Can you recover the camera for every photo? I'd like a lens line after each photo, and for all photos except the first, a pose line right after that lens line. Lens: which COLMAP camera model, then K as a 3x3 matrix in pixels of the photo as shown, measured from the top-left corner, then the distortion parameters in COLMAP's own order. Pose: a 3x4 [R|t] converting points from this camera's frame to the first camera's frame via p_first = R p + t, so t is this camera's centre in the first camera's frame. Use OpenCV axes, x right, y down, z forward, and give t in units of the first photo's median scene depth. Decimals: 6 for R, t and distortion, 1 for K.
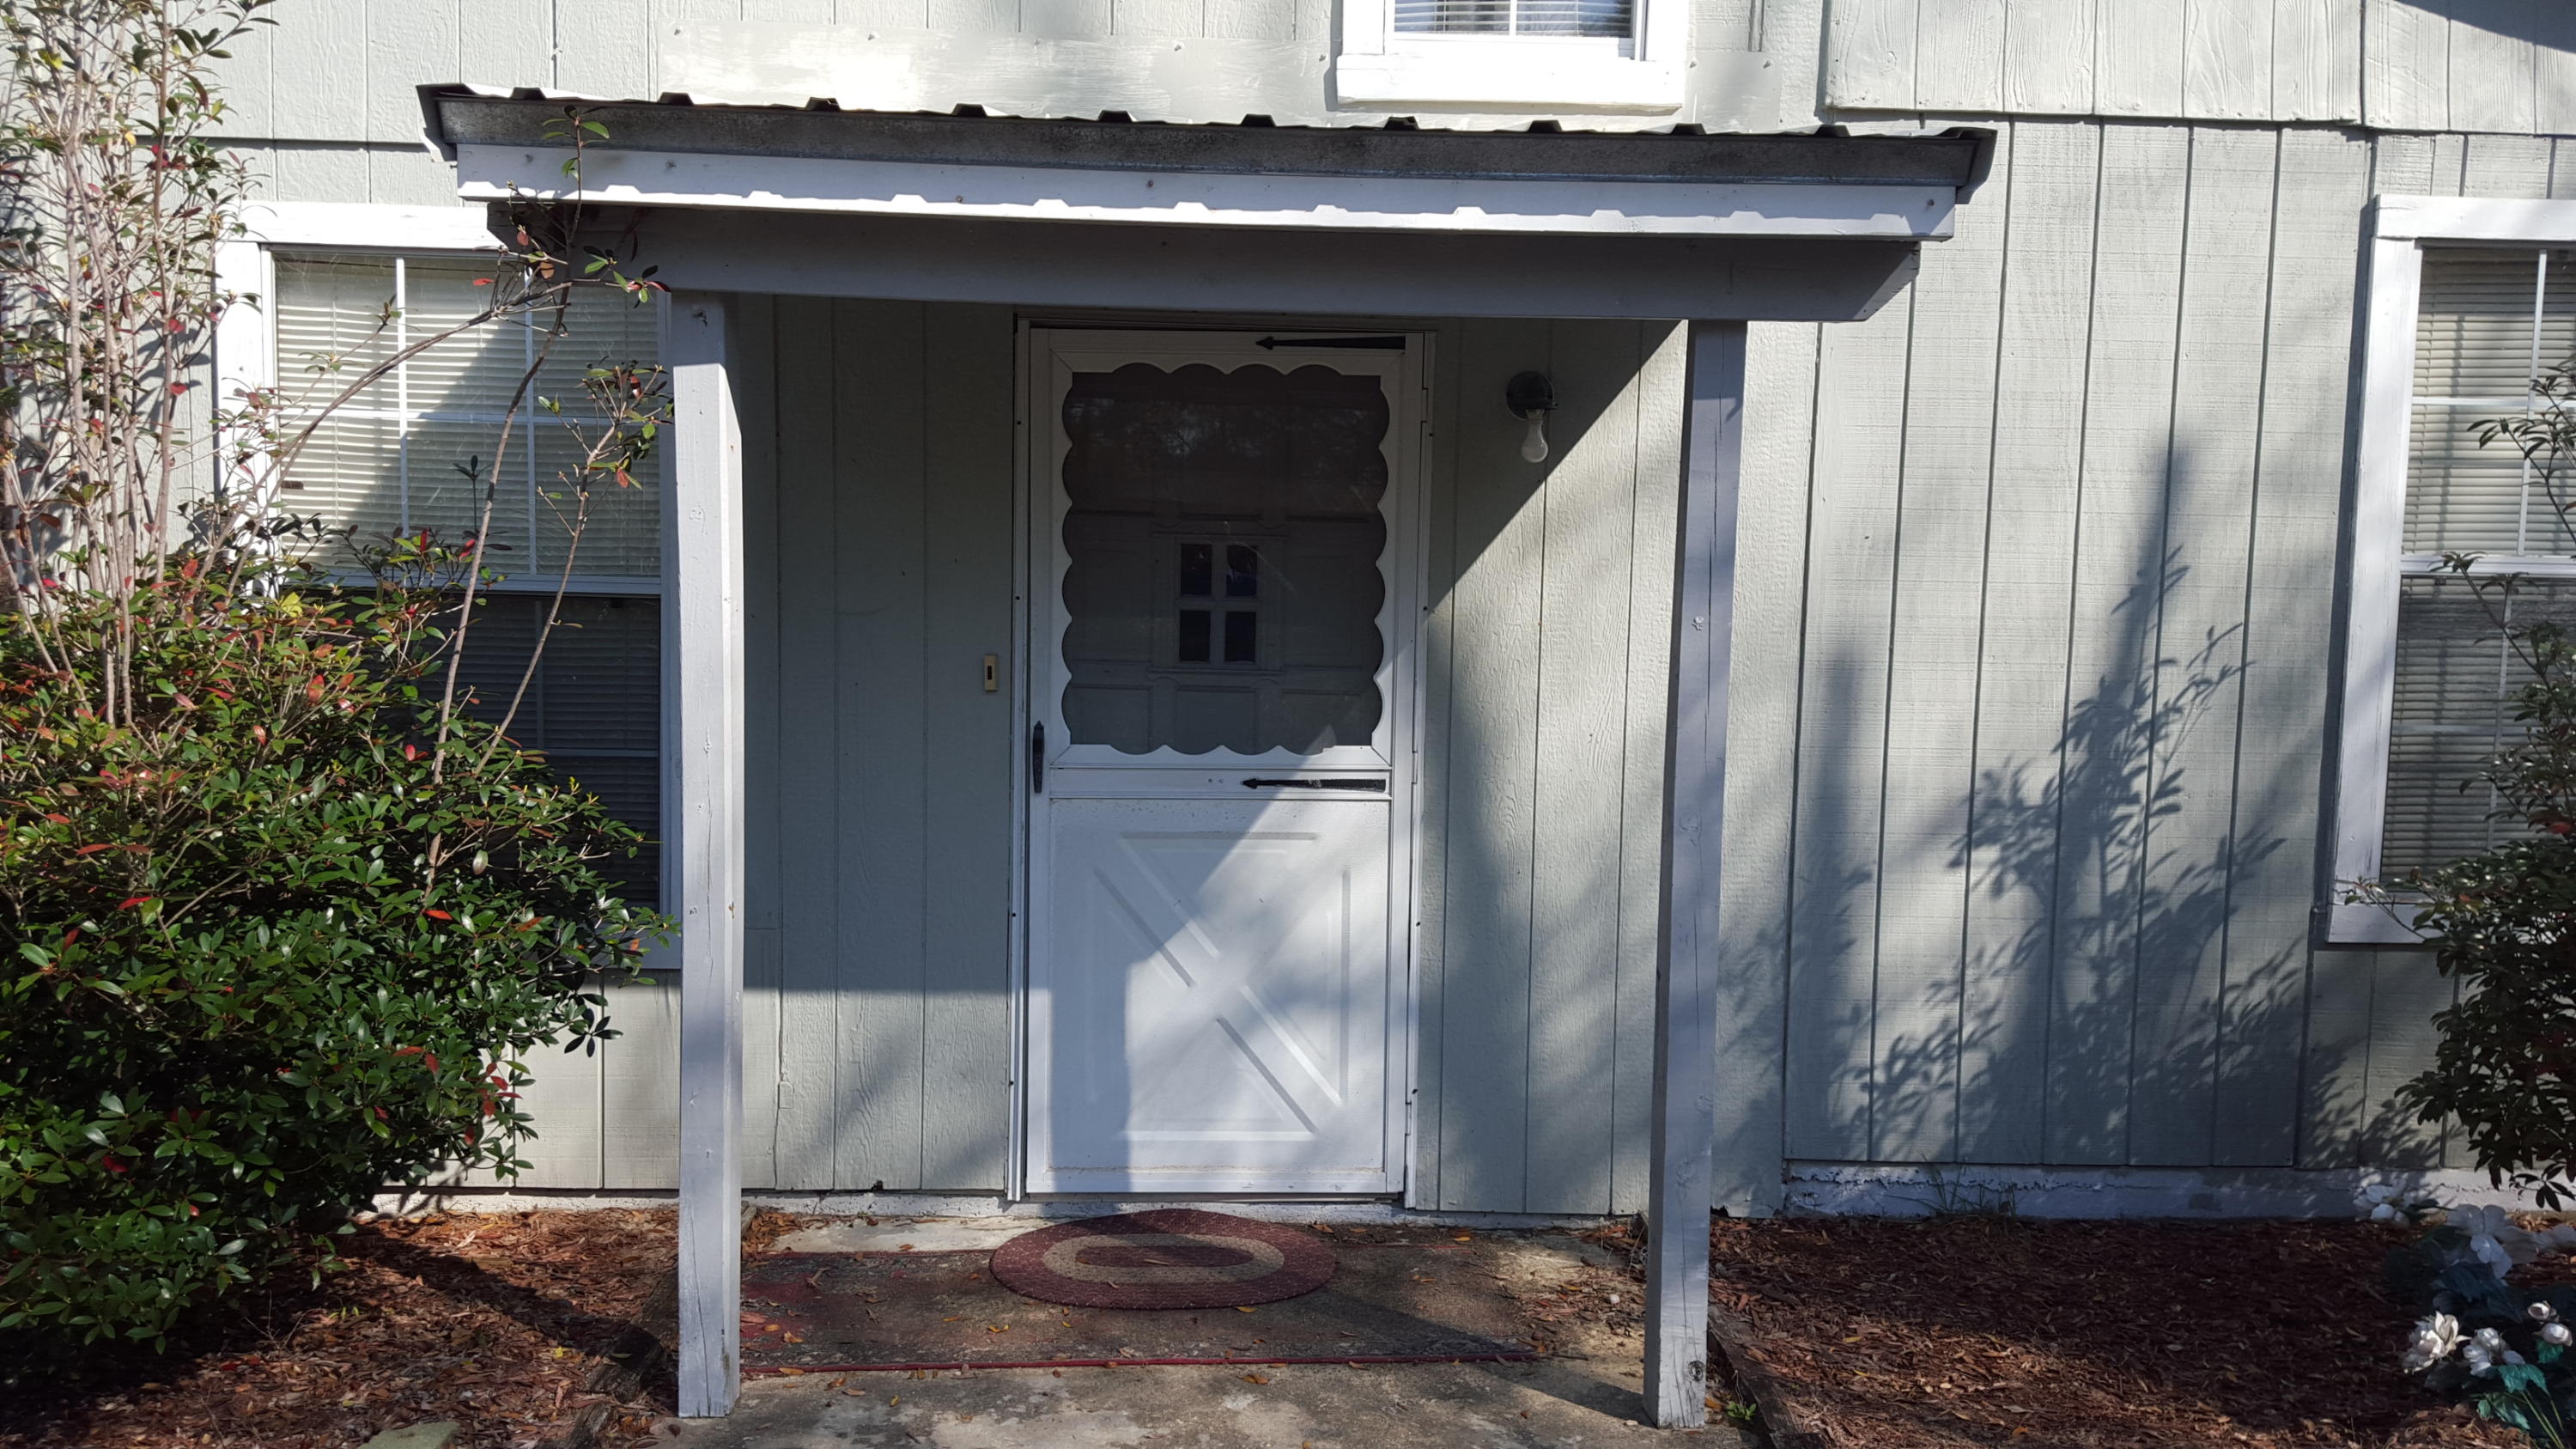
lens RADIAL K [[1908.0, 0, 1288.0], [0, 1908.0, 724.5], [0, 0, 1]] dist [0.136818, -0.186694]
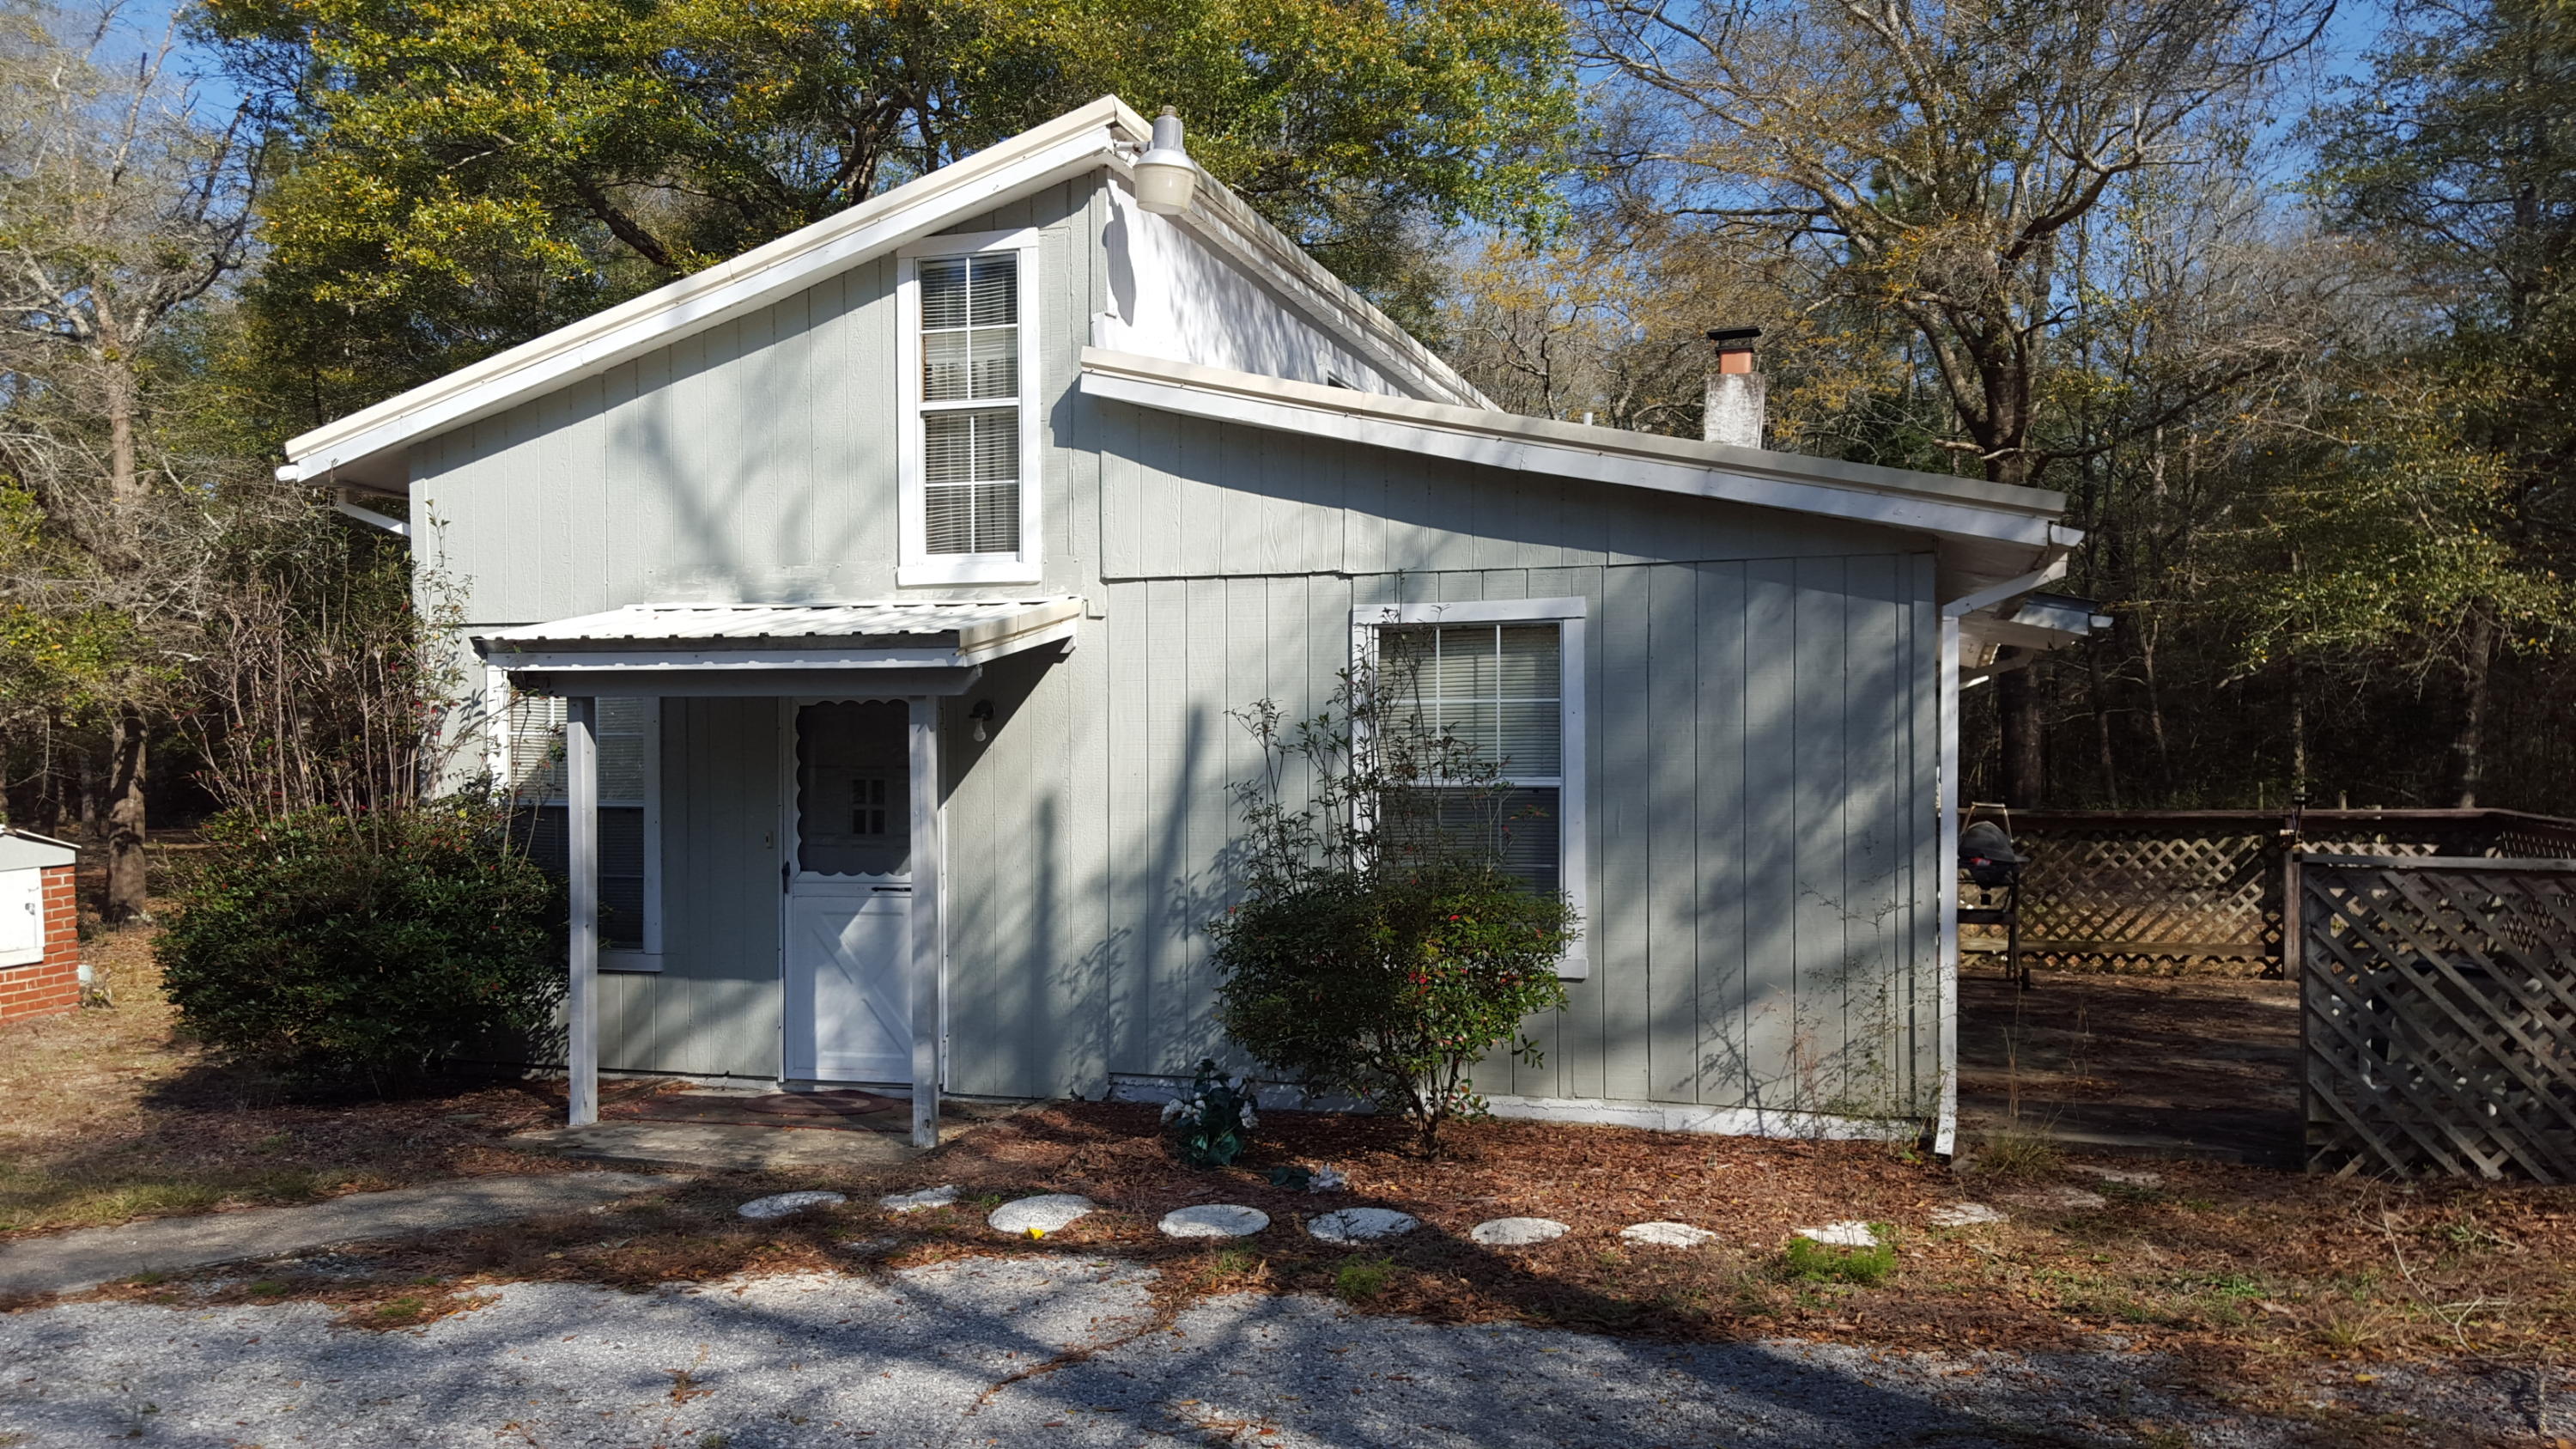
lens RADIAL K [[1908.0, 0, 1288.0], [0, 1908.0, 724.5], [0, 0, 1]] dist [0.136818, -0.186694]
pose [[0.937729, -0.025669, -0.346417, 1.212332], [-0.011457, 0.994438, -0.104701, 0.069253], [0.347178, 0.102150, 0.932219, -0.914857]]
